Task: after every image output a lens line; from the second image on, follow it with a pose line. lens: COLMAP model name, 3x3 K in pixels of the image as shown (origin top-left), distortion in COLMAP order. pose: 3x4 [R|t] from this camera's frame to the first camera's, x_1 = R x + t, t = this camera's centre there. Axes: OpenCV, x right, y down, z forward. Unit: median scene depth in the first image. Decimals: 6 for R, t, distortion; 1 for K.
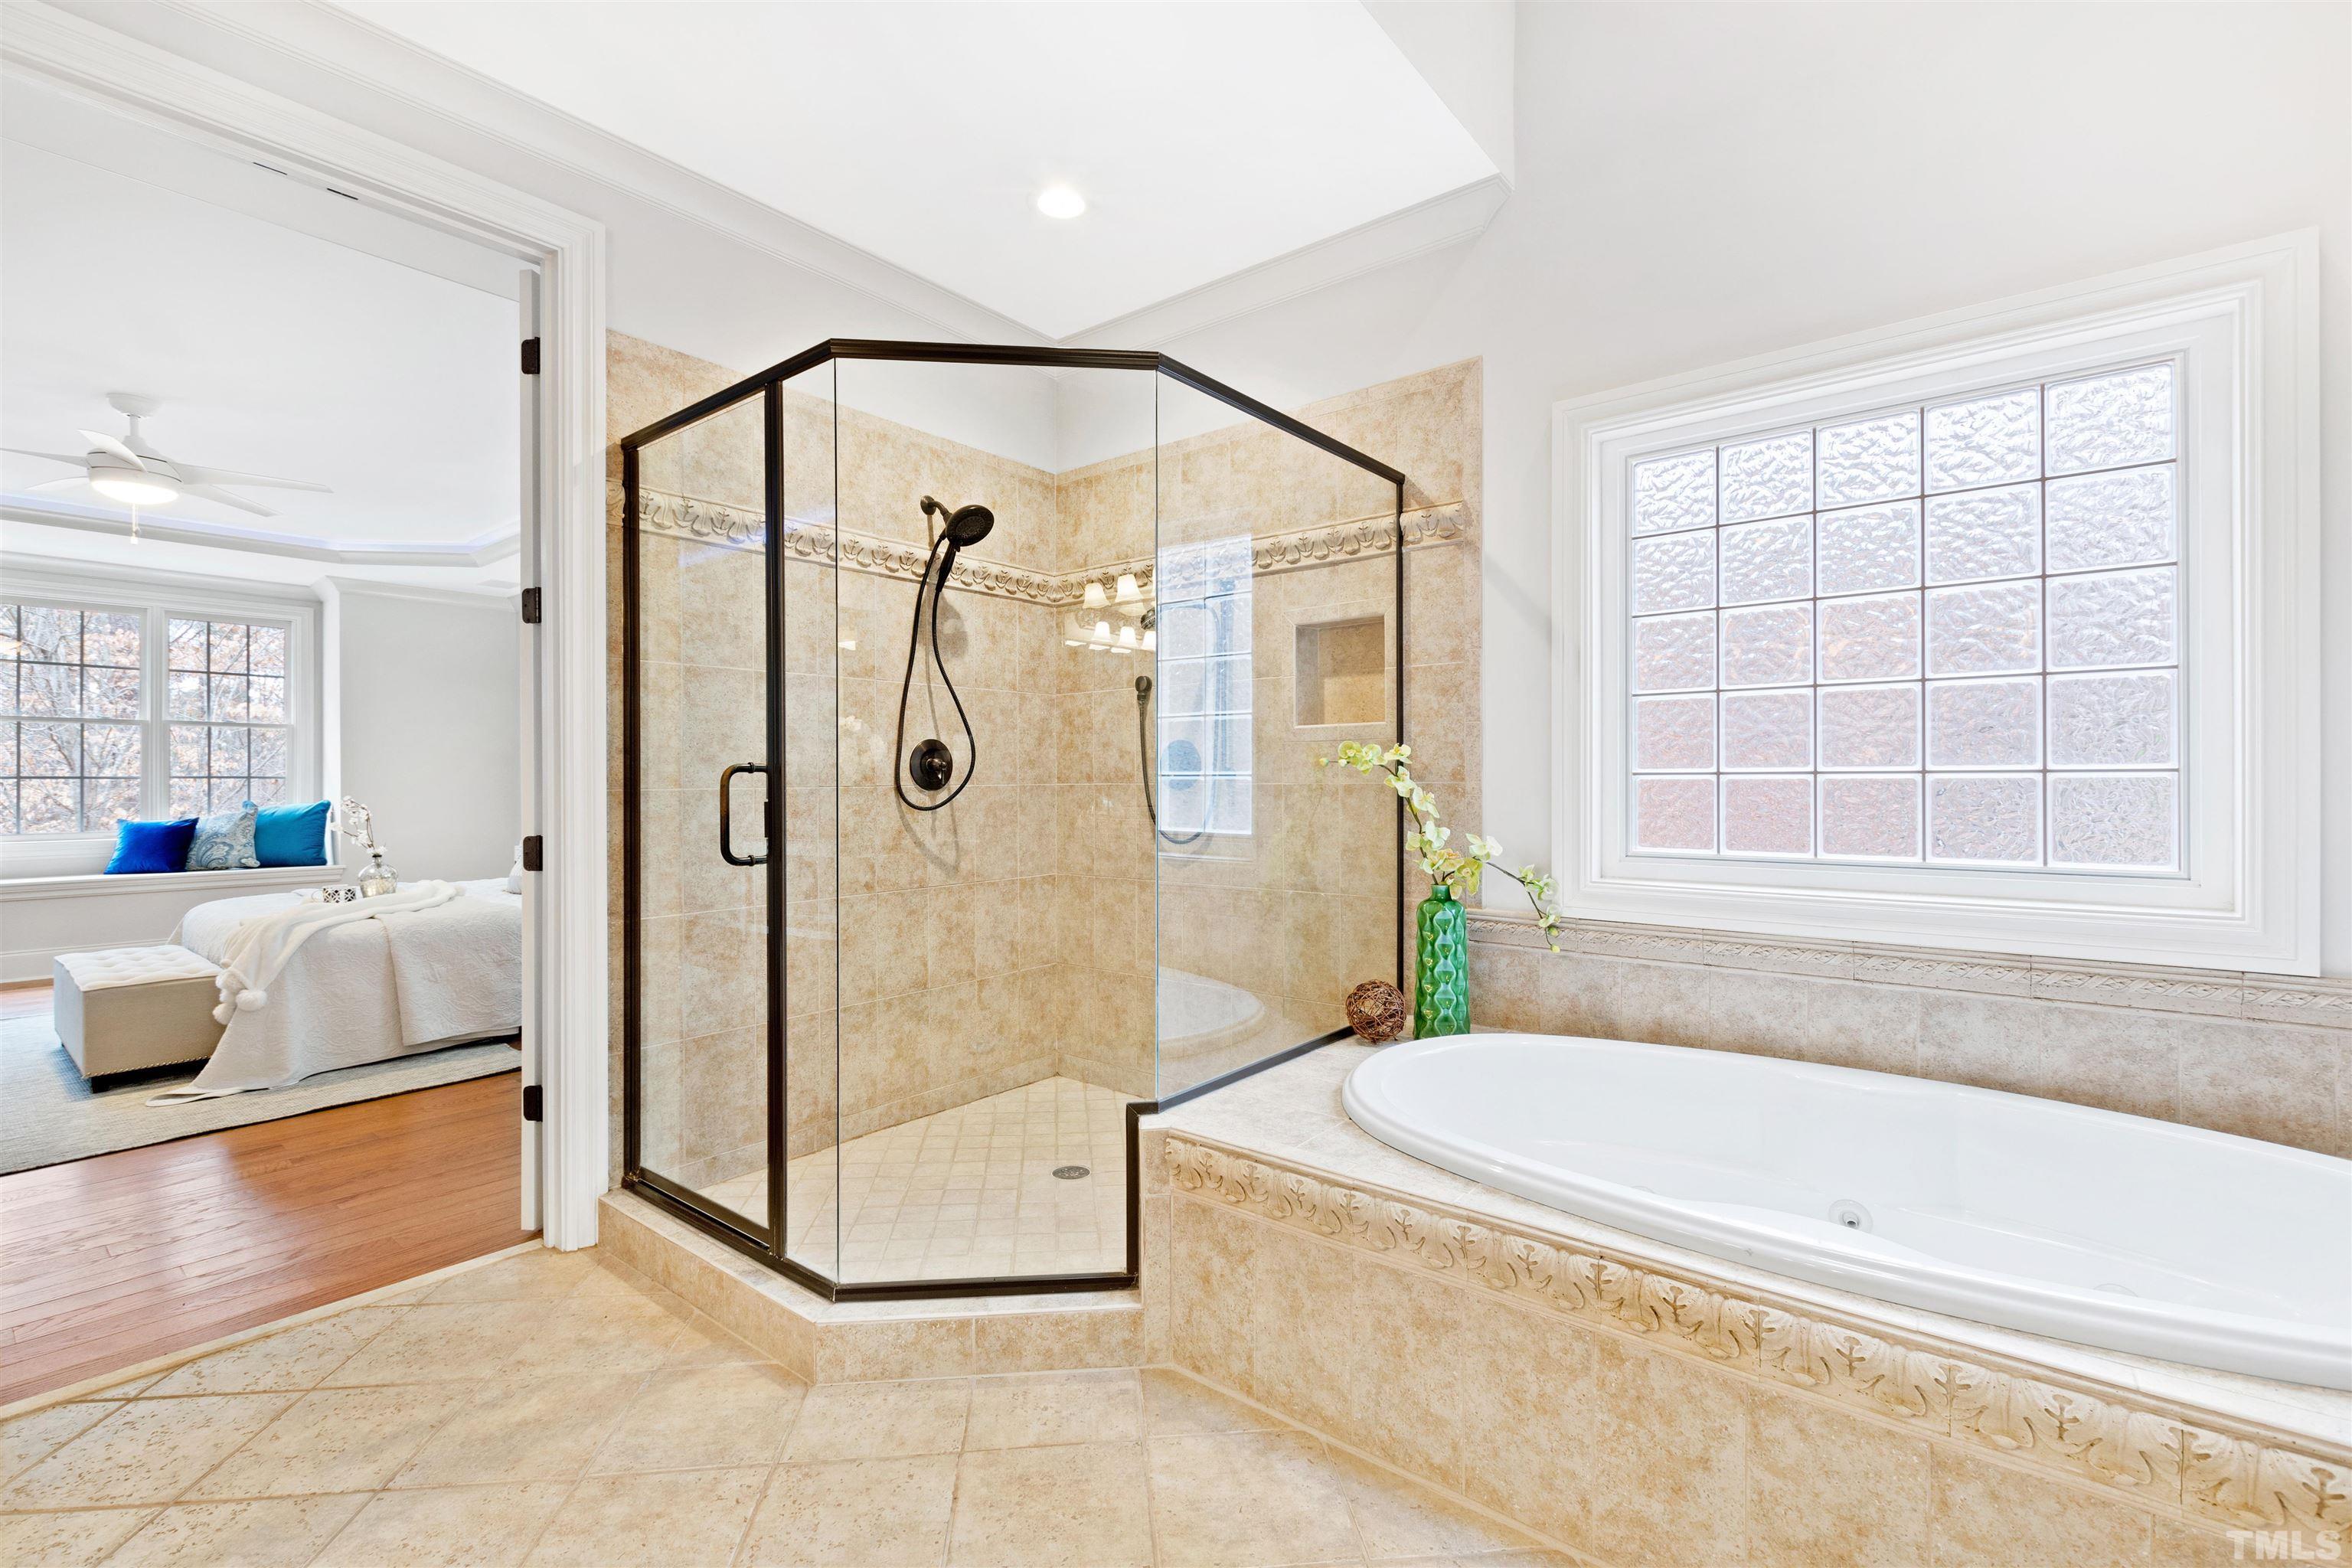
lens RADIAL K [[1017.4, 0, 1183.6], [0, 1017.4, 777.3], [0, 0, 1]] dist [0.008965, -0.003420]
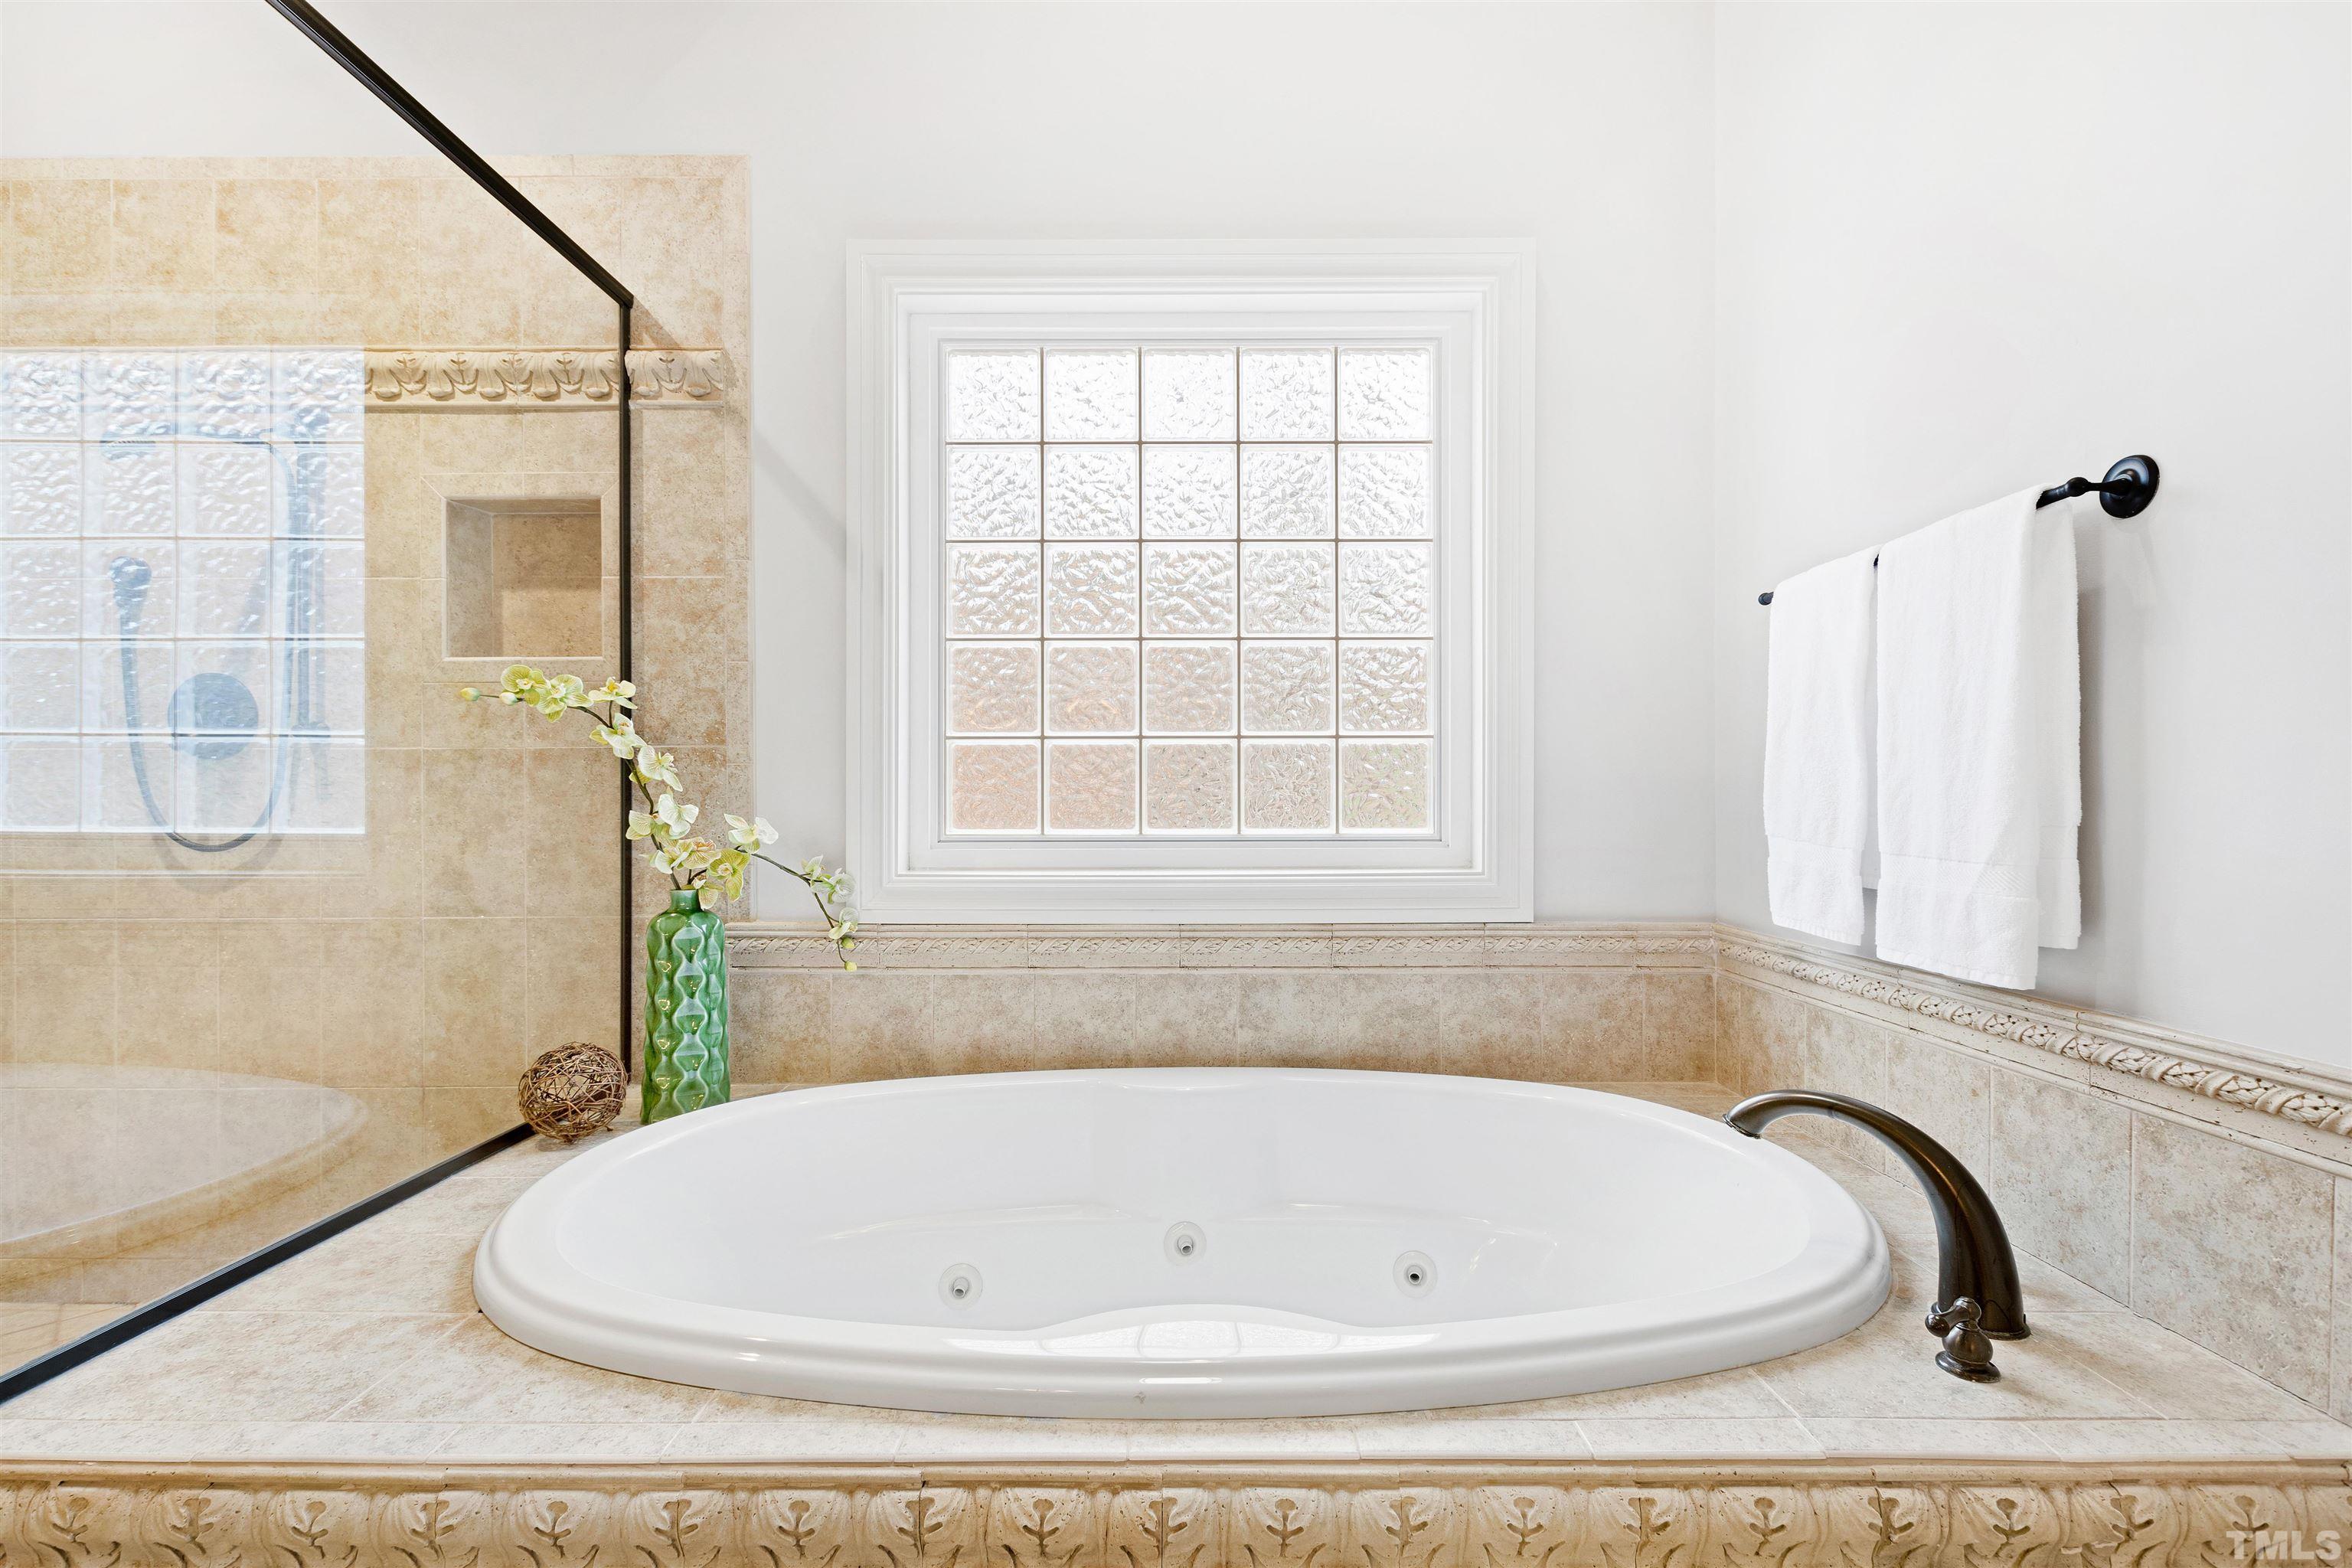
lens RADIAL K [[1017.4, 0, 1181.0], [0, 1017.4, 799.5], [0, 0, 1]] dist [0.008965, -0.003420]
pose [[0.788581, 0.002279, 0.614927, 0.112126], [-0.001048, 0.999997, -0.002363, 0.054976], [-0.614931, 0.001218, 0.788580, 0.304309]]
